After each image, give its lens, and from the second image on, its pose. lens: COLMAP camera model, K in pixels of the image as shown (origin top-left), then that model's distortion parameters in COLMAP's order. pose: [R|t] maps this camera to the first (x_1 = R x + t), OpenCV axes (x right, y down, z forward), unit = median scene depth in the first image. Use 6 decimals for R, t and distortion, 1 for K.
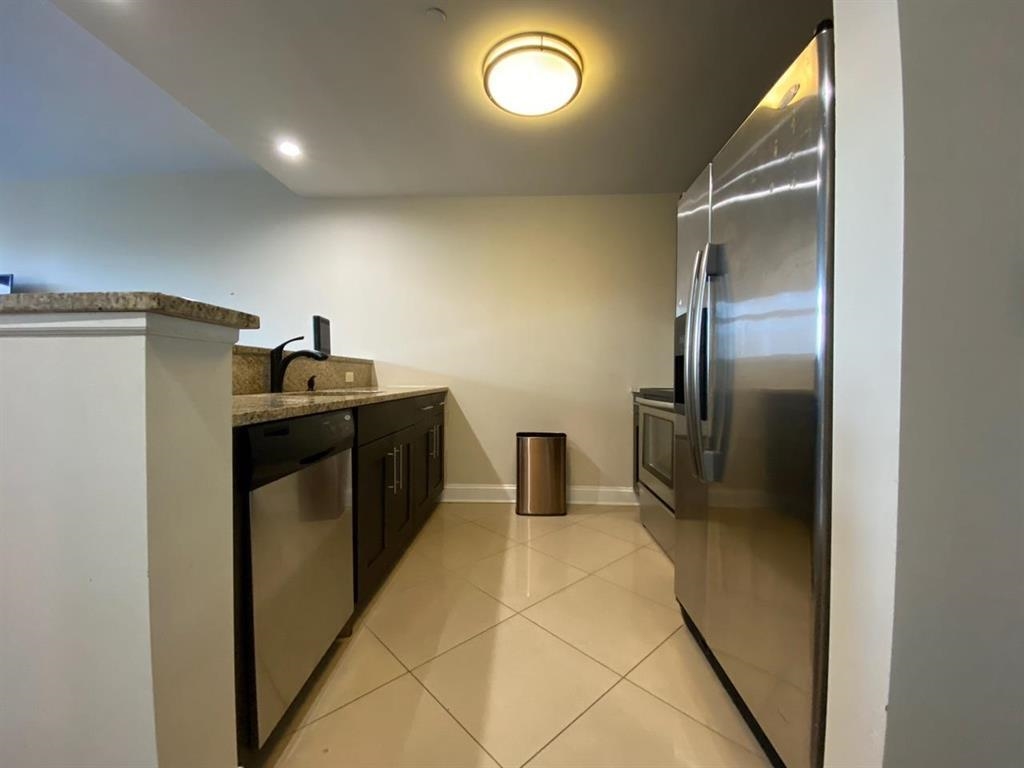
lens RADIAL K [[413.1, 0, 516.0], [0, 413.1, 384.0], [0, 0, 1]] dist [0.002941, -0.001820]
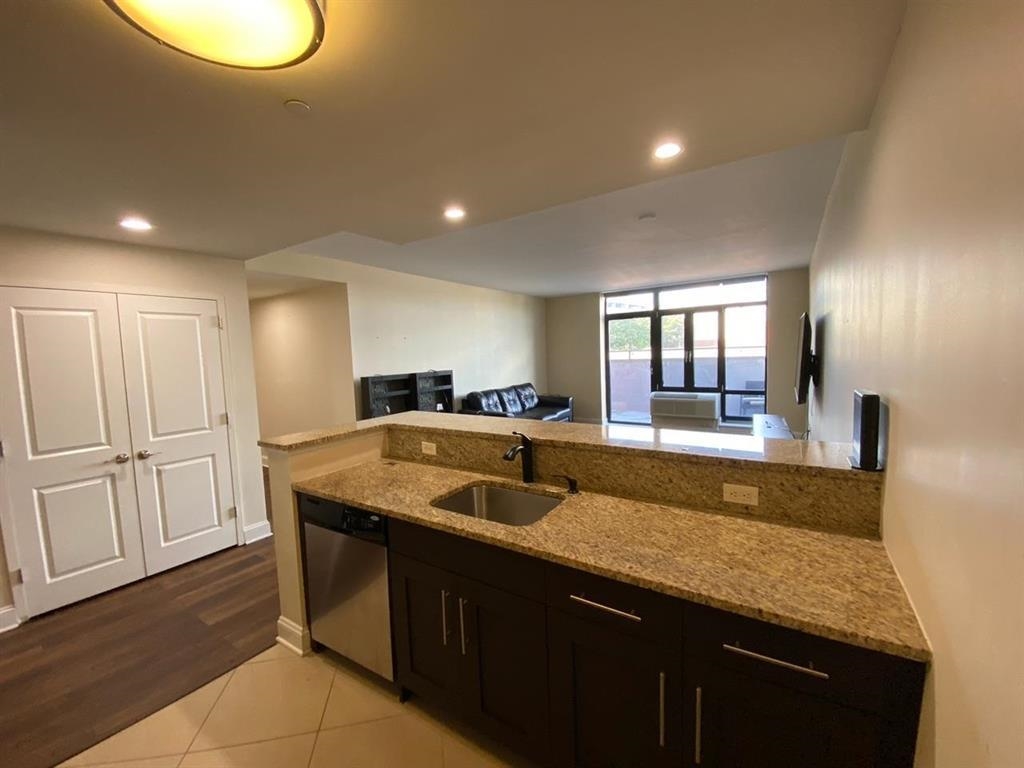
lens RADIAL K [[413.1, 0, 508.9], [0, 413.1, 385.5], [0, 0, 1]] dist [0.002941, -0.001820]
pose [[-0.541788, 0.089320, -0.835756, 0.239723], [0.026267, 0.995651, 0.089381, -0.296961], [0.840105, 0.026472, -0.541778, 1.502624]]
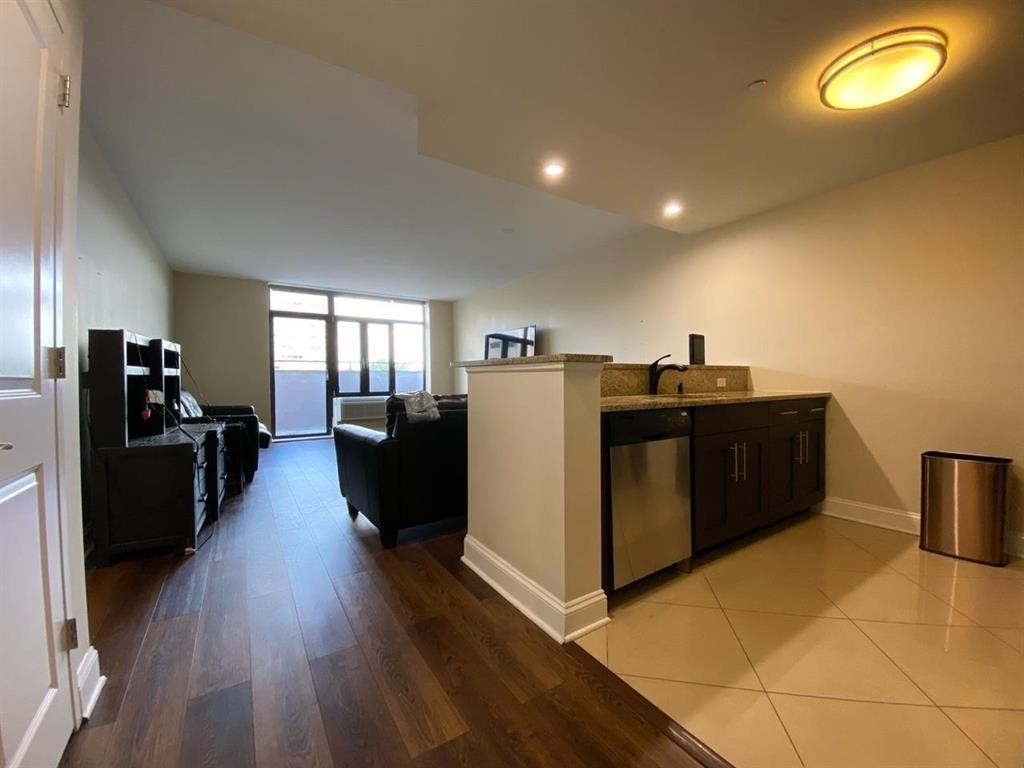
lens RADIAL K [[413.1, 0, 517.4], [0, 413.1, 385.3], [0, 0, 1]] dist [0.002941, -0.001820]
pose [[0.583198, 0.008123, -0.812290, 0.281304], [-0.008087, 0.999959, 0.004194, -0.012357], [0.812290, 0.004123, 0.583239, -0.195397]]
